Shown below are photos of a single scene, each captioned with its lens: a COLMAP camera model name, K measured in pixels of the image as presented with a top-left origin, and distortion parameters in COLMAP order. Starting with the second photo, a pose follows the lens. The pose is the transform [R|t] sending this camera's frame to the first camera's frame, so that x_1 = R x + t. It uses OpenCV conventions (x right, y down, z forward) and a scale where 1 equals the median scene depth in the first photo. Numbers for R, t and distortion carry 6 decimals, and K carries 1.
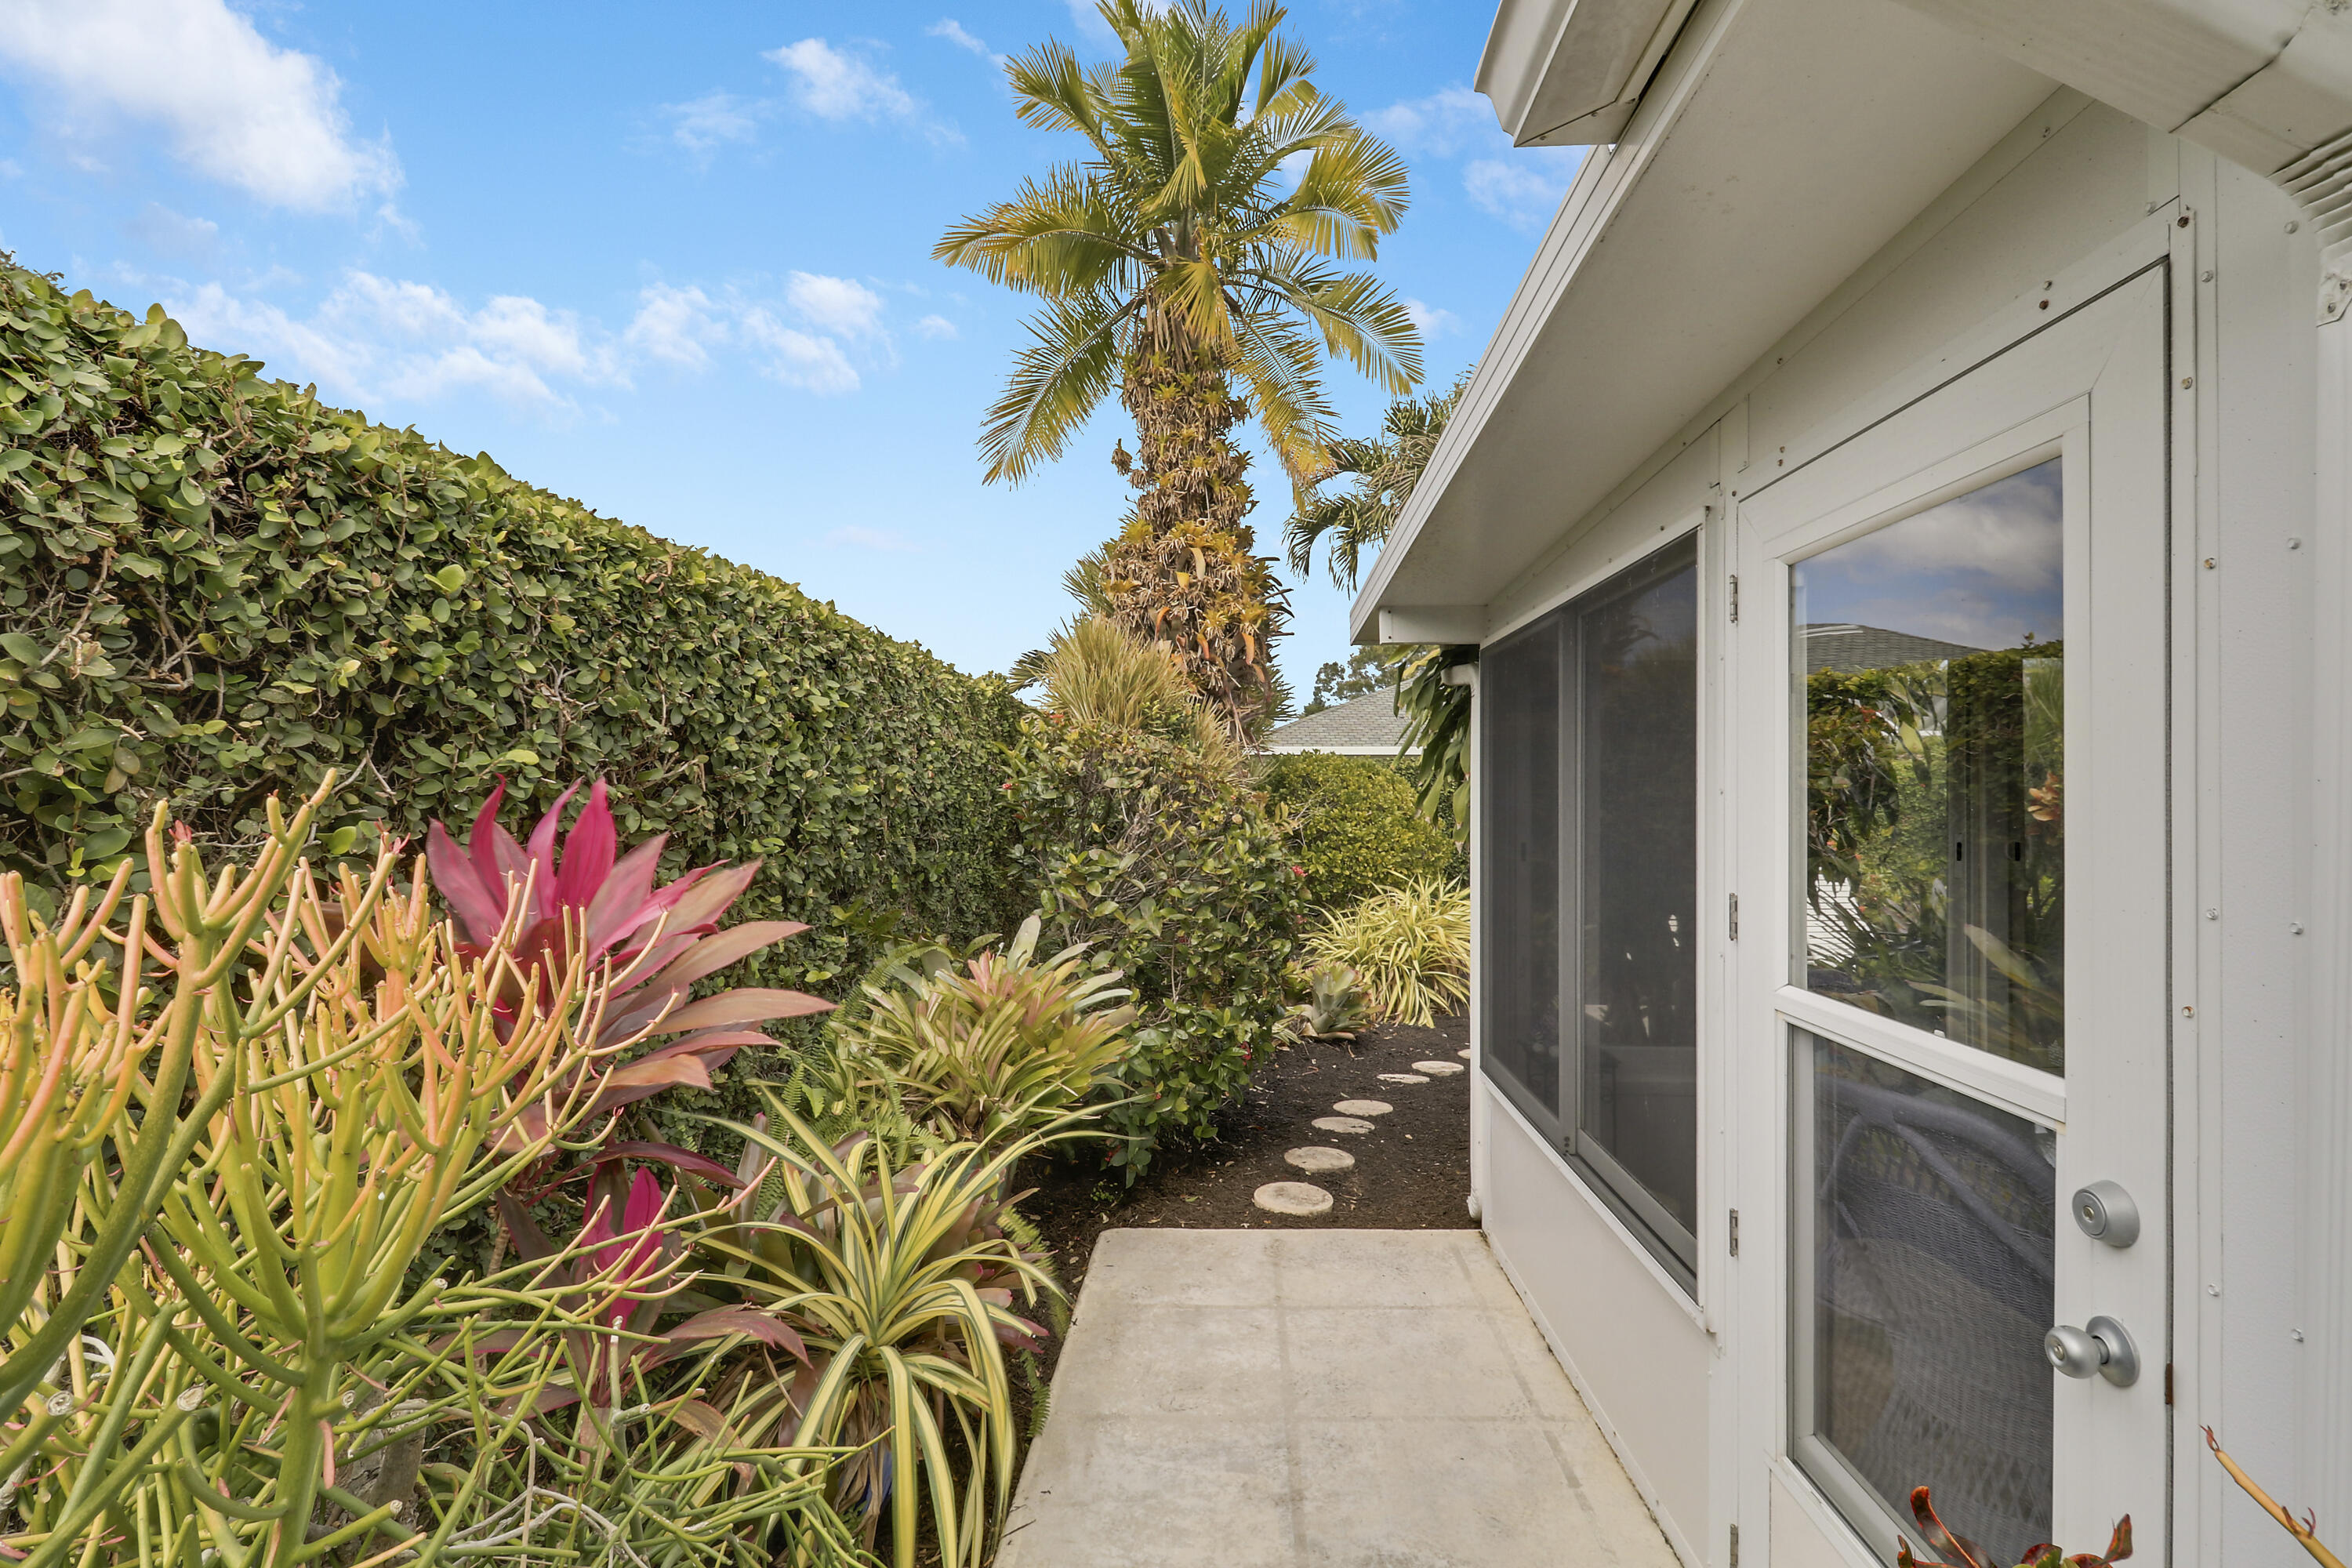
lens RADIAL K [[1108.0, 0, 1187.5], [0, 1108.0, 766.6], [0, 0, 1]] dist [0.001186, -0.010152]
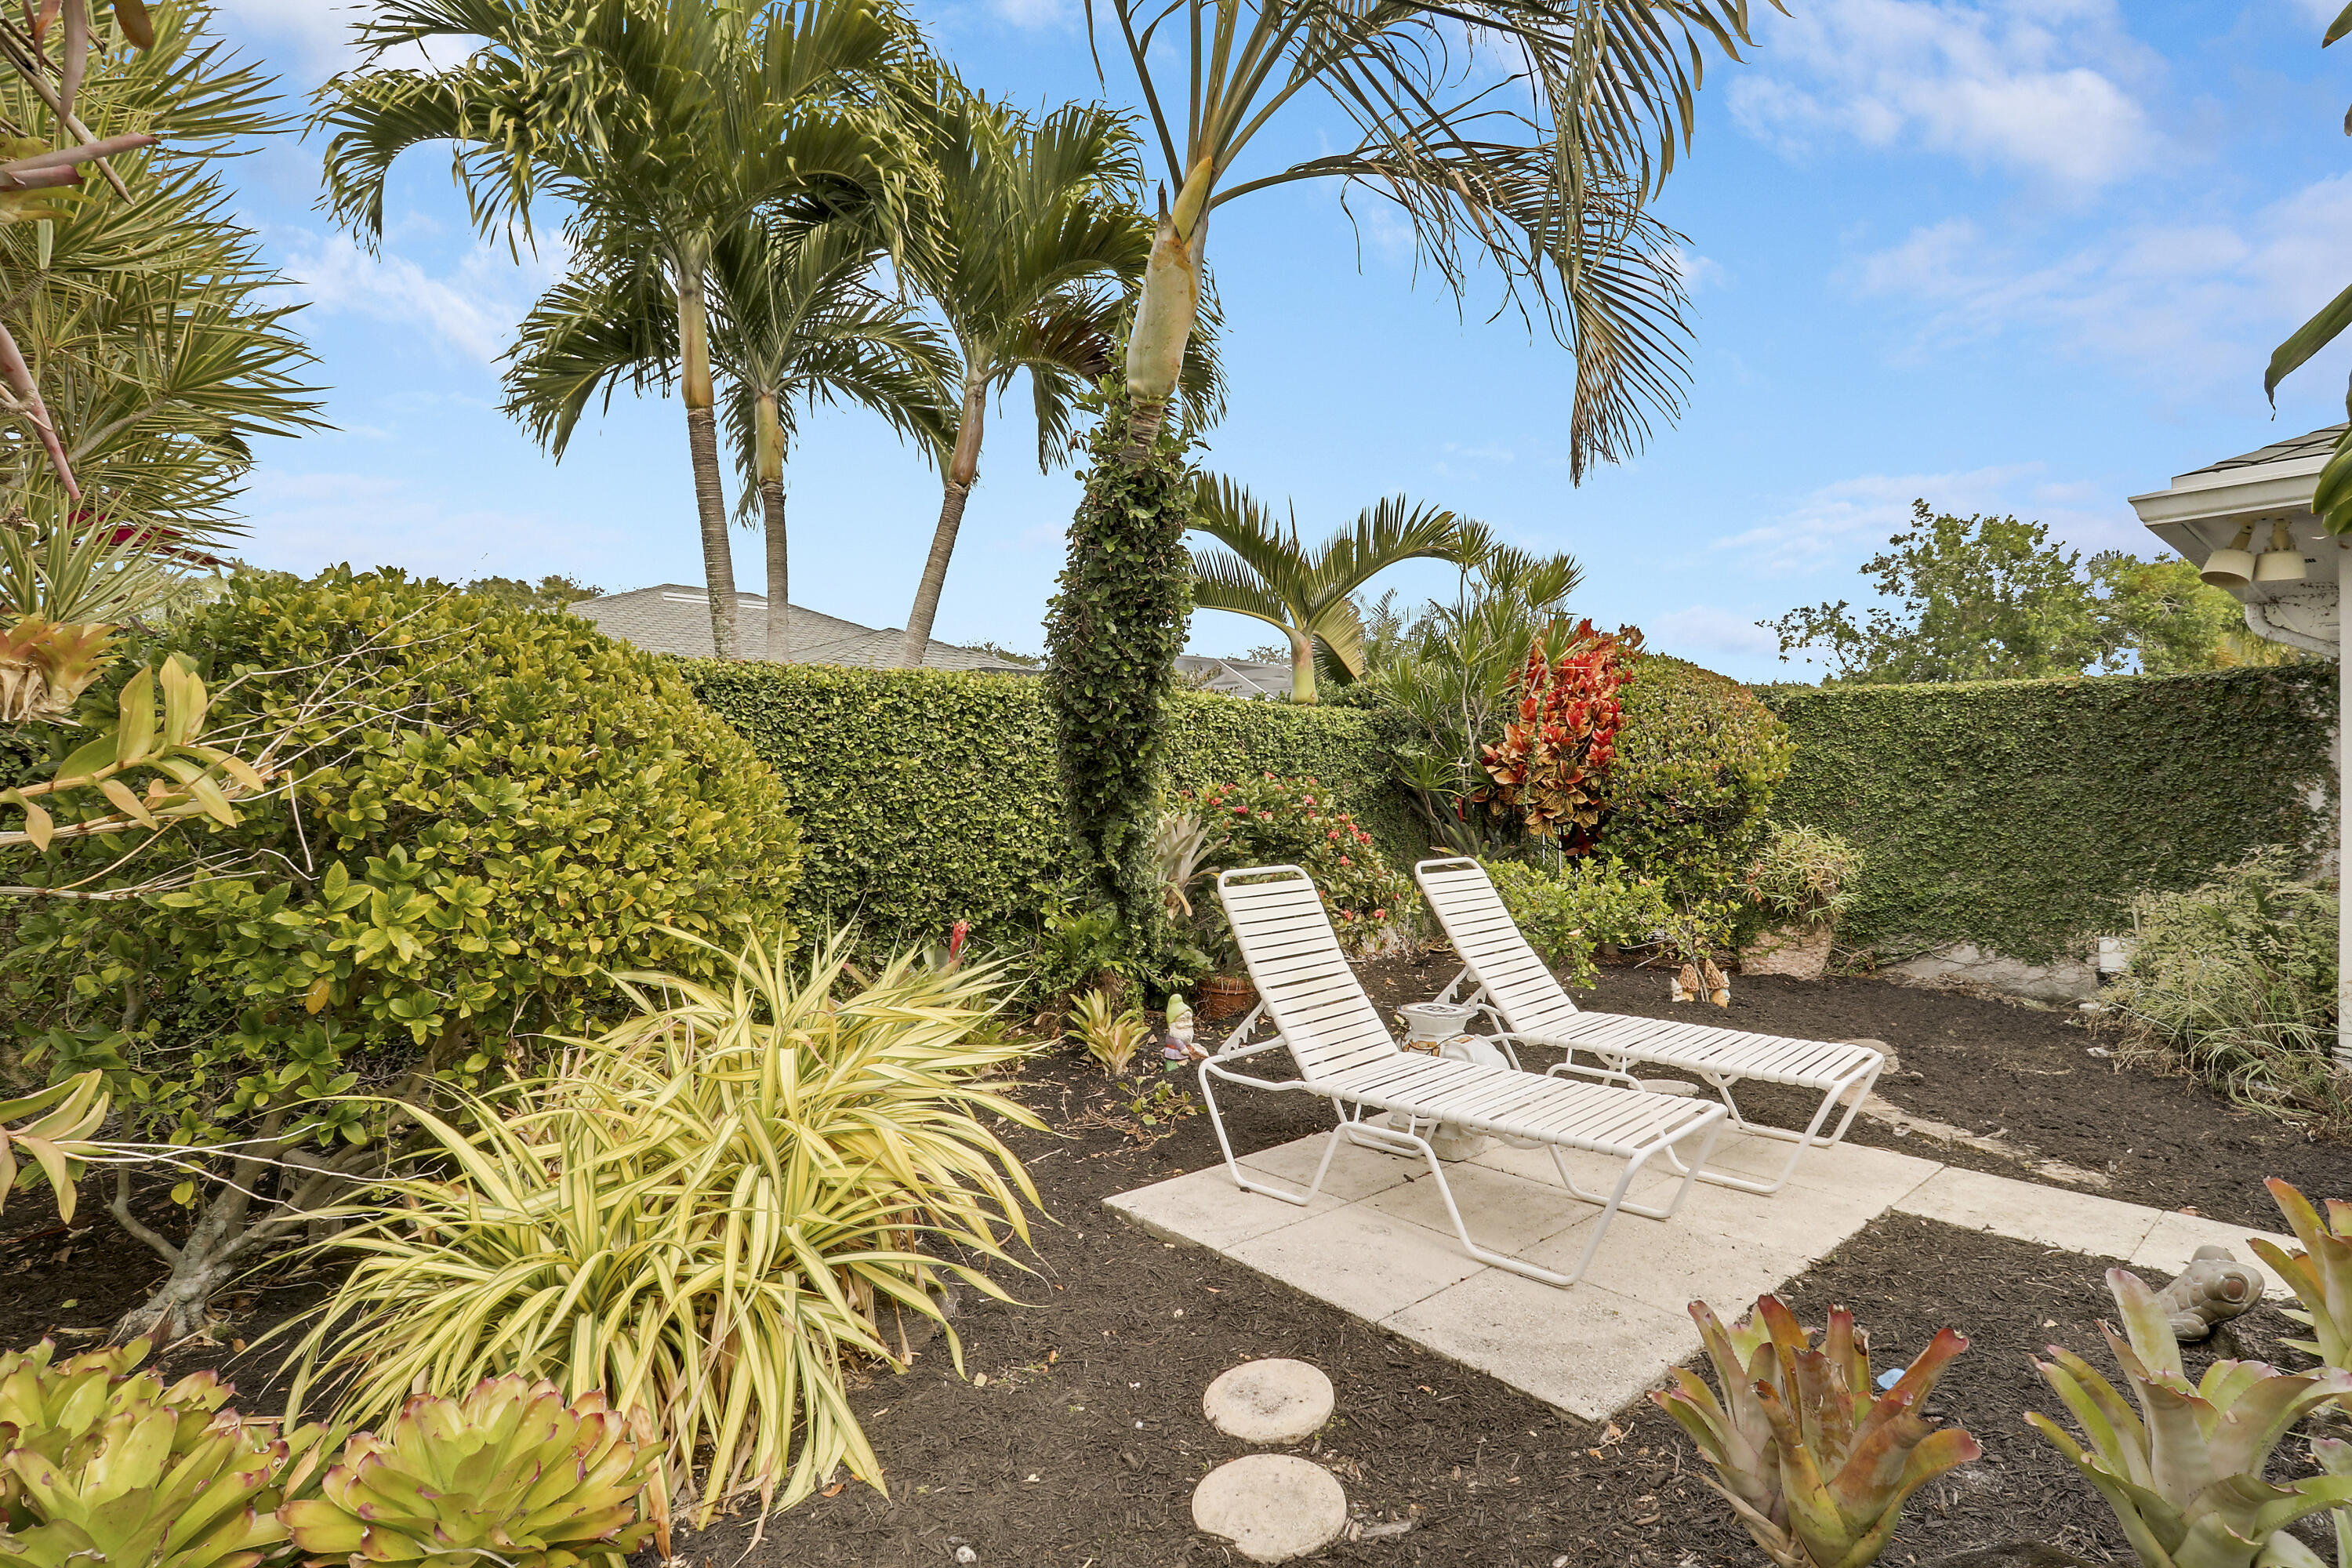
lens RADIAL K [[1108.0, 0, 1187.5], [0, 1108.0, 766.6], [0, 0, 1]] dist [0.001186, -0.010152]
pose [[0.734826, 0.009810, 0.678184, 0.070379], [-0.018989, 0.999801, 0.006112, 0.039212], [-0.677989, -0.017369, 0.734866, 0.619517]]
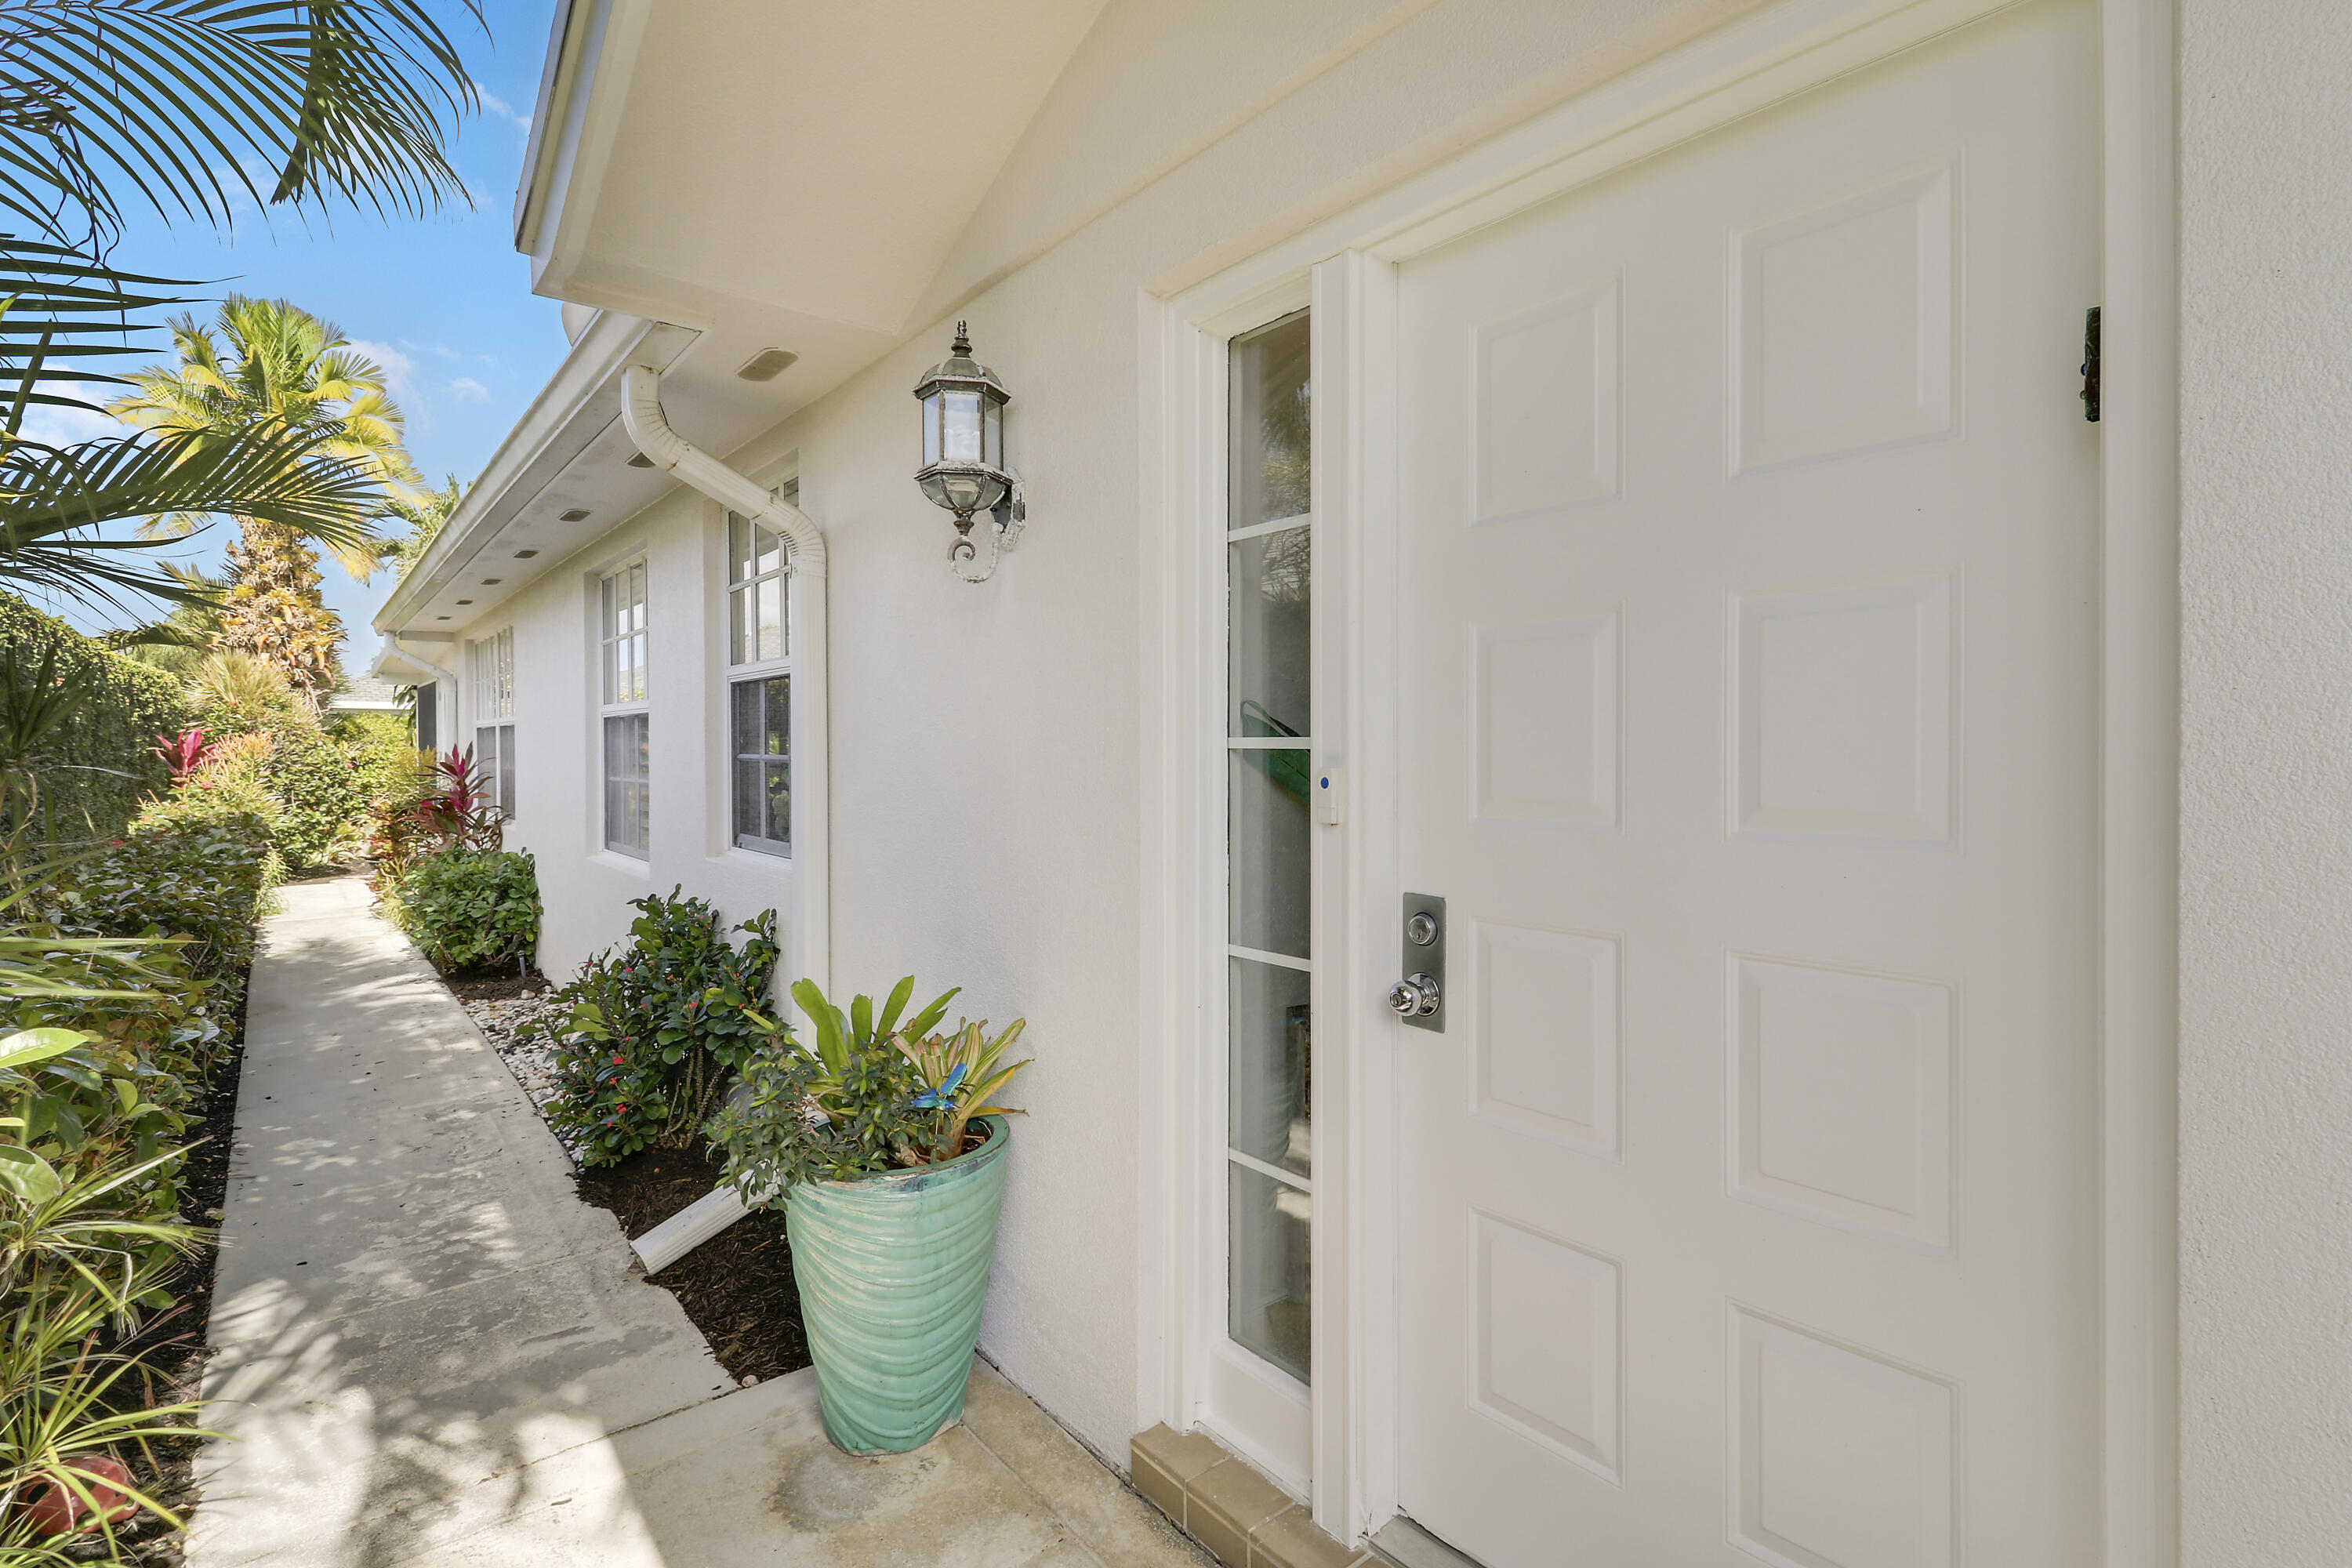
lens RADIAL K [[1108.0, 0, 1187.5], [0, 1108.0, 766.6], [0, 0, 1]] dist [0.001186, -0.010152]
pose [[0.746801, -0.018298, 0.664796, -0.118221], [-0.010663, 0.999164, 0.039478, -0.016672], [-0.664962, -0.036571, 0.745981, -1.709109]]
